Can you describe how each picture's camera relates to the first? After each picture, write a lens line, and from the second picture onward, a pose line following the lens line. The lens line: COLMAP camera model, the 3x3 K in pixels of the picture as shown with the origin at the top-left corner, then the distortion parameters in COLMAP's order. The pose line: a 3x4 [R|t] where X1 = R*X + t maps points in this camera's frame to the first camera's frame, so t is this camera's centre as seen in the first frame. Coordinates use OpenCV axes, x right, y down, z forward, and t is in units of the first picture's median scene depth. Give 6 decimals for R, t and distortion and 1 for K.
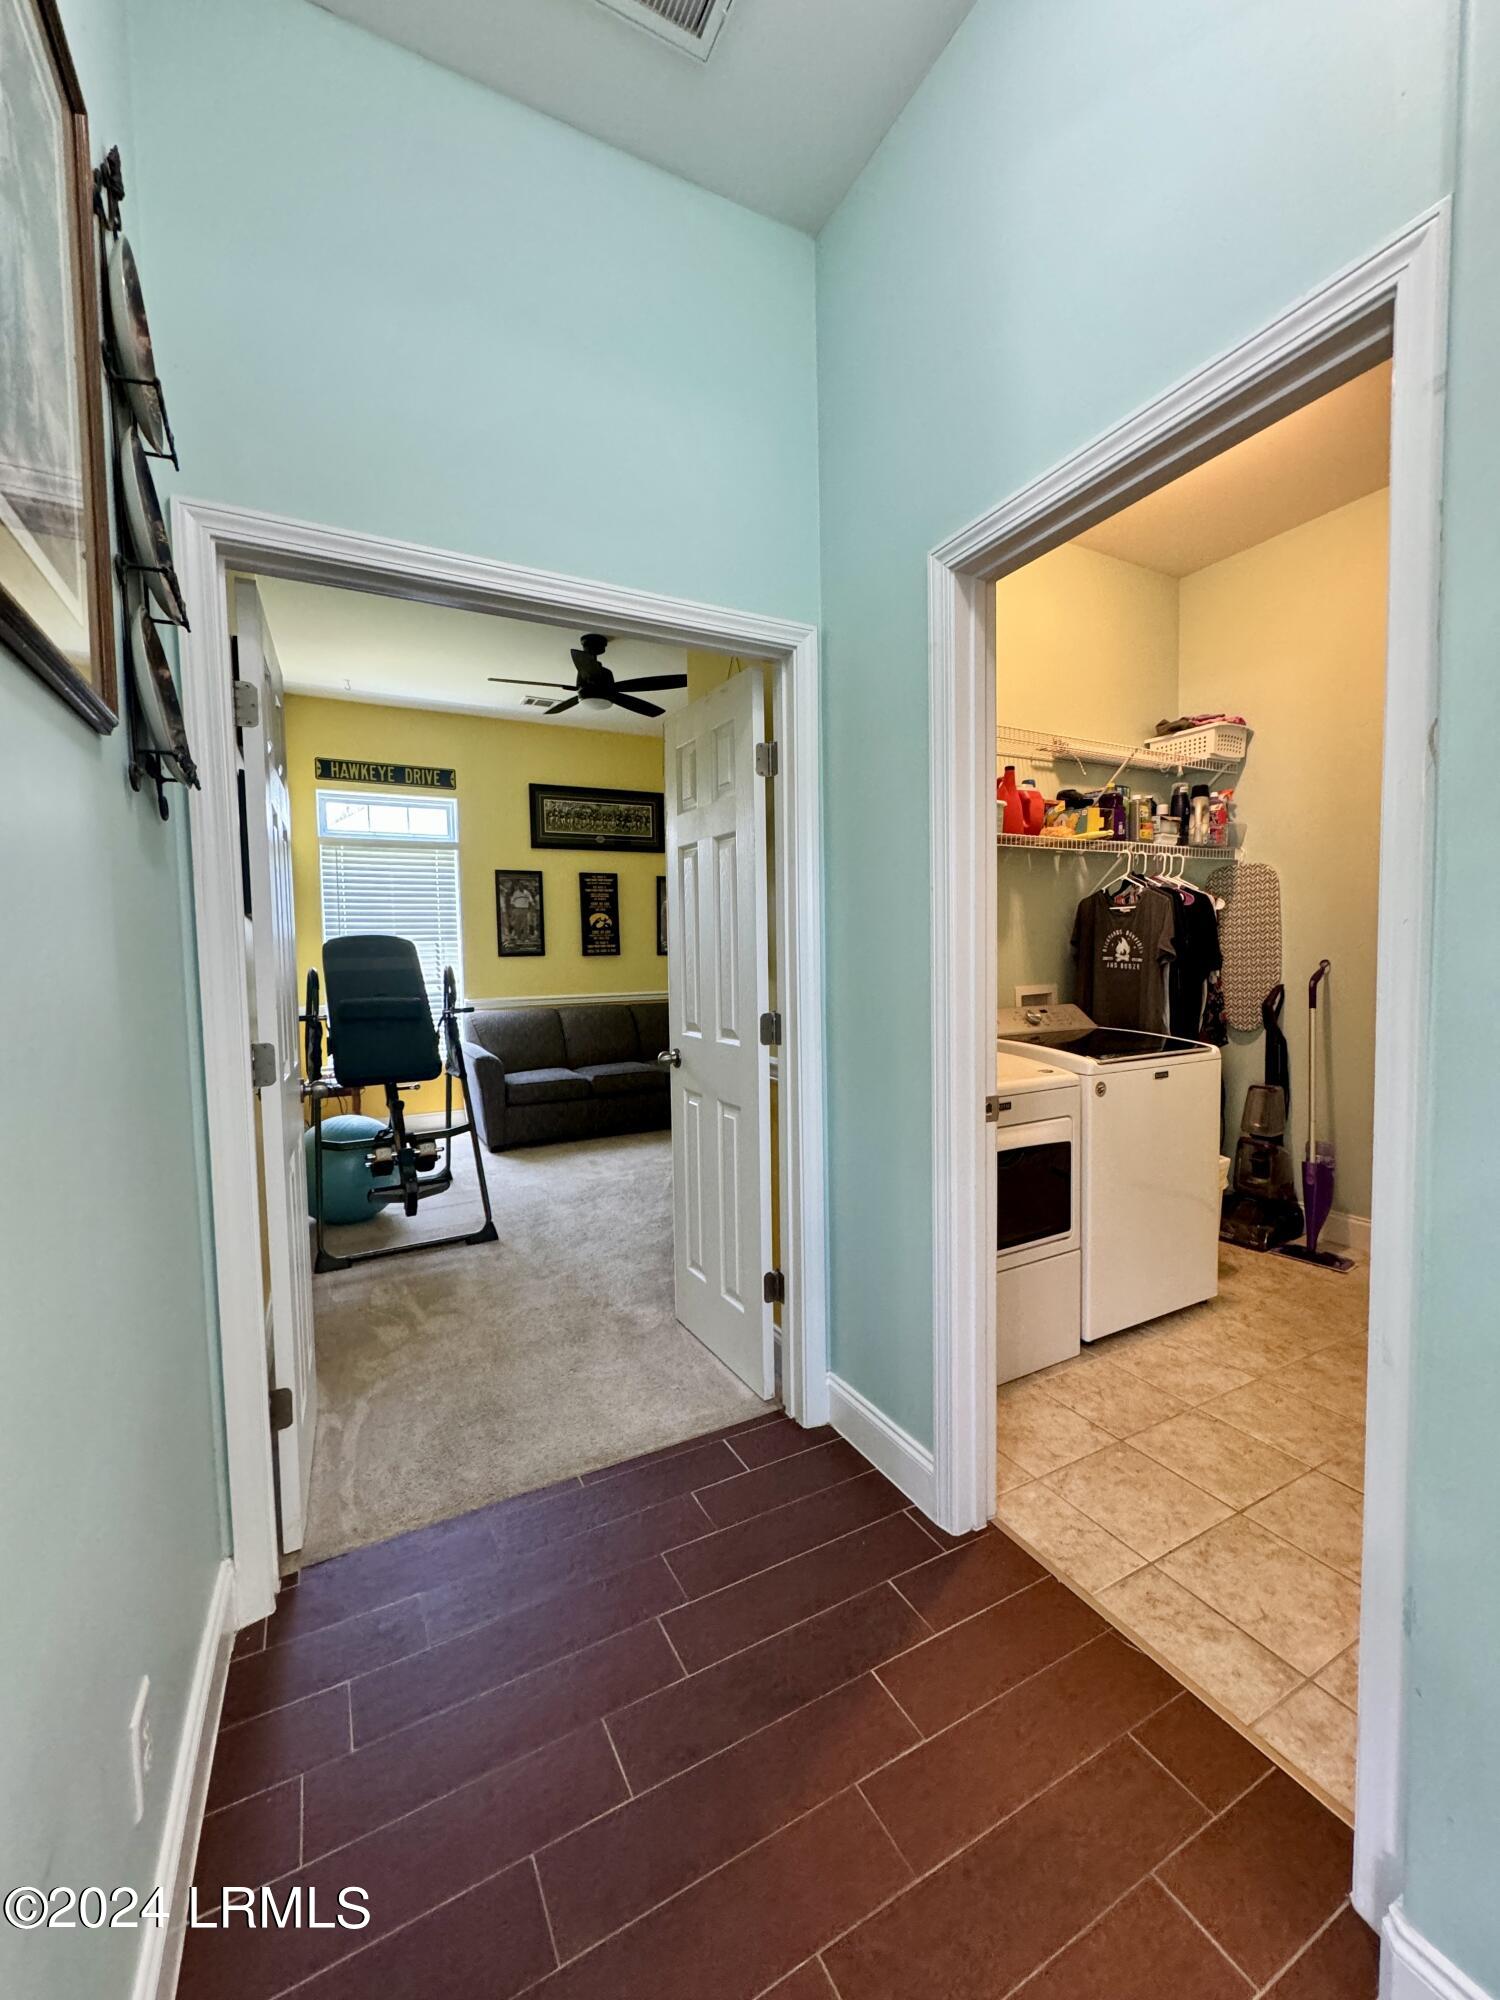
lens RADIAL K [[797.3, 0, 752.2], [0, 797.3, 1000.0], [0, 0, 1]] dist [-0.000797, 0.000270]
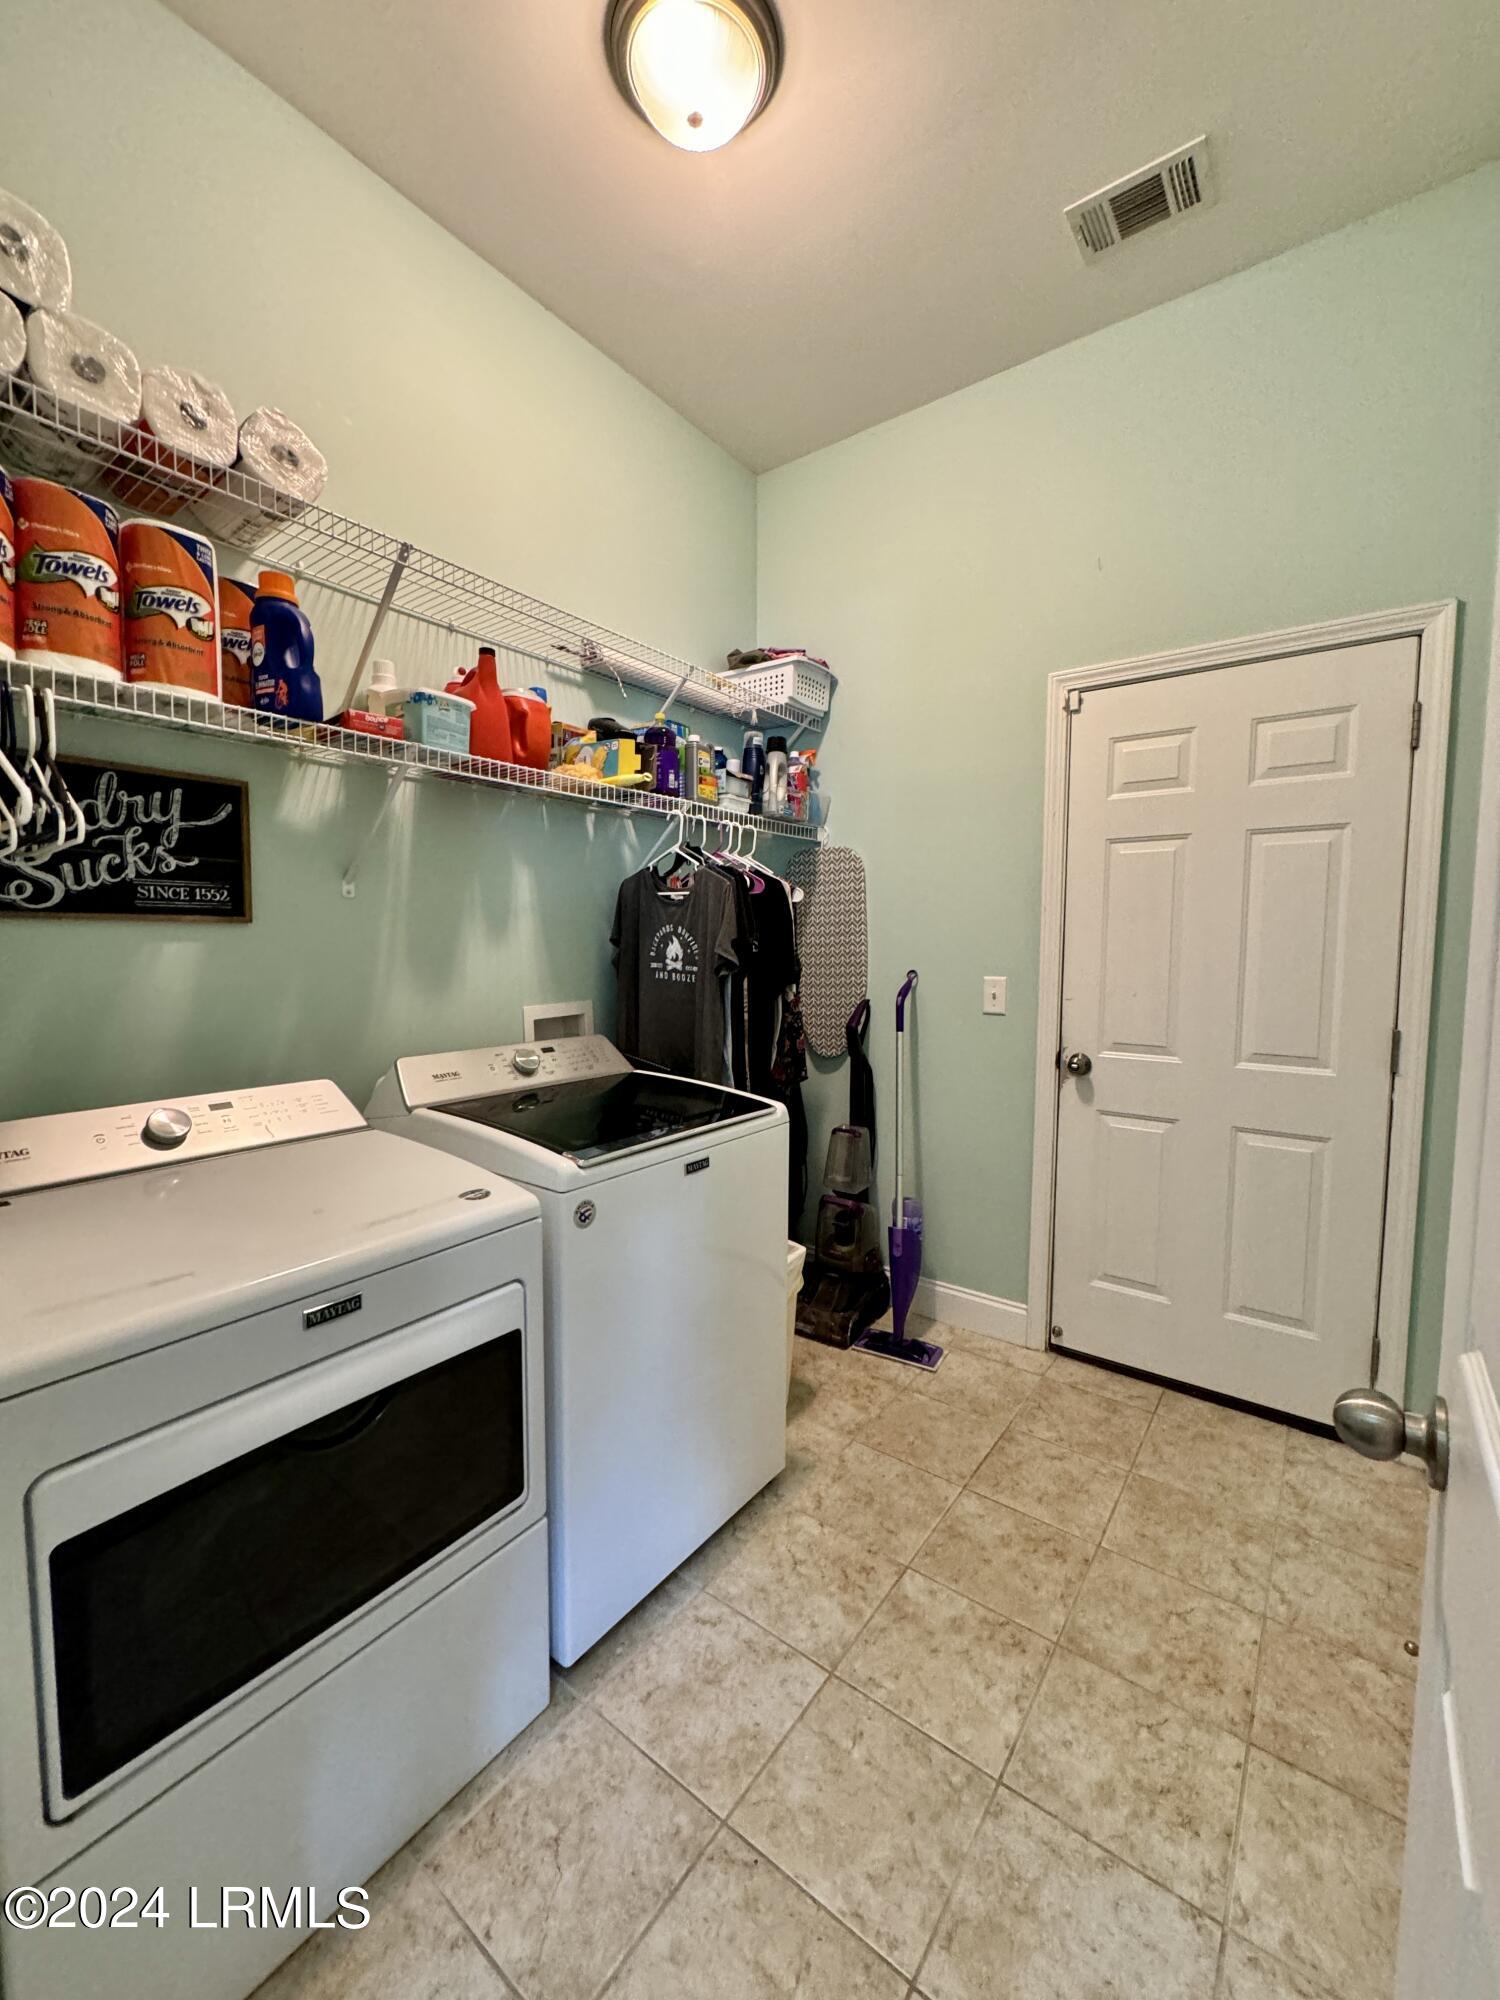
lens RADIAL K [[797.3, 0, 752.2], [0, 797.3, 1000.0], [0, 0, 1]] dist [-0.000797, 0.000270]
pose [[0.905764, -0.006980, 0.423724, 0.228842], [0.001061, 0.999899, 0.014203, -0.032101], [-0.423780, -0.012415, 0.905680, 0.336265]]
